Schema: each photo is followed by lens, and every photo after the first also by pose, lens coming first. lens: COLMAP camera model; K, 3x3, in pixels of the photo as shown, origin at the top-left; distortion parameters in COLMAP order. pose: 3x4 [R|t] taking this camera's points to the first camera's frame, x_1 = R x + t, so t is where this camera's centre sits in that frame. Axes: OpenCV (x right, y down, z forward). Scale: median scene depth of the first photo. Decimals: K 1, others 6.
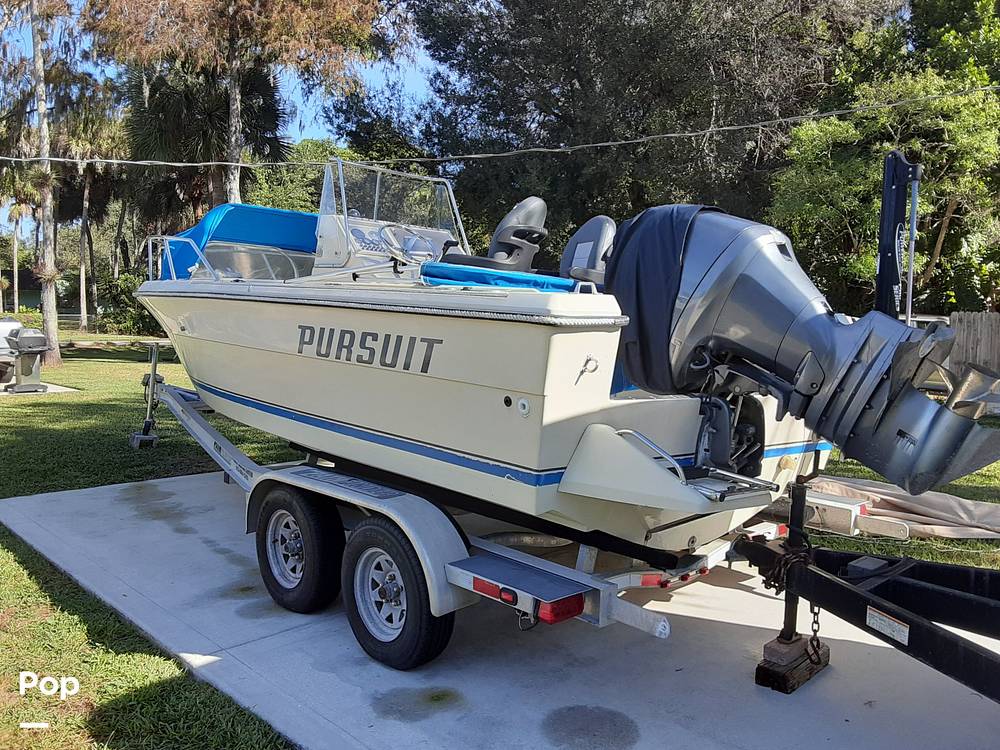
lens RADIAL K [[853.2, 0, 497.4], [0, 853.2, 370.5], [0, 0, 1]] dist [0.060640, -0.031538]
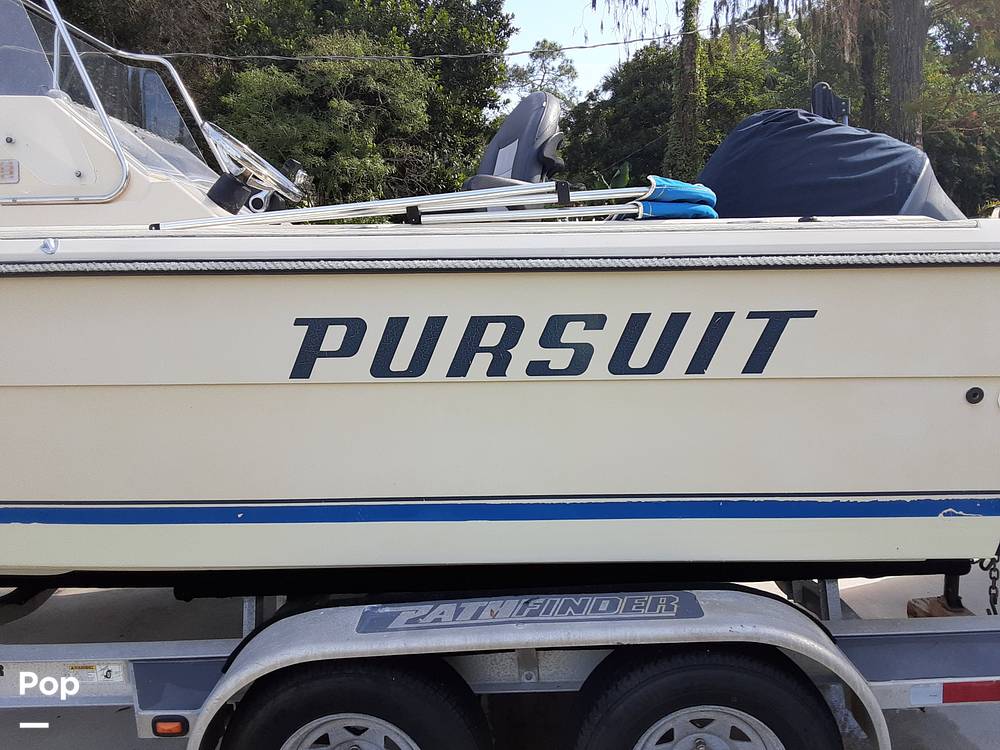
lens RADIAL K [[853.2, 0, 497.9], [0, 853.2, 372.2], [0, 0, 1]] dist [0.060640, -0.031538]
pose [[0.680707, -0.133468, 0.720294, -0.552787], [0.109226, 0.990763, 0.080362, -0.055797], [-0.724367, 0.023972, 0.688998, 0.667590]]
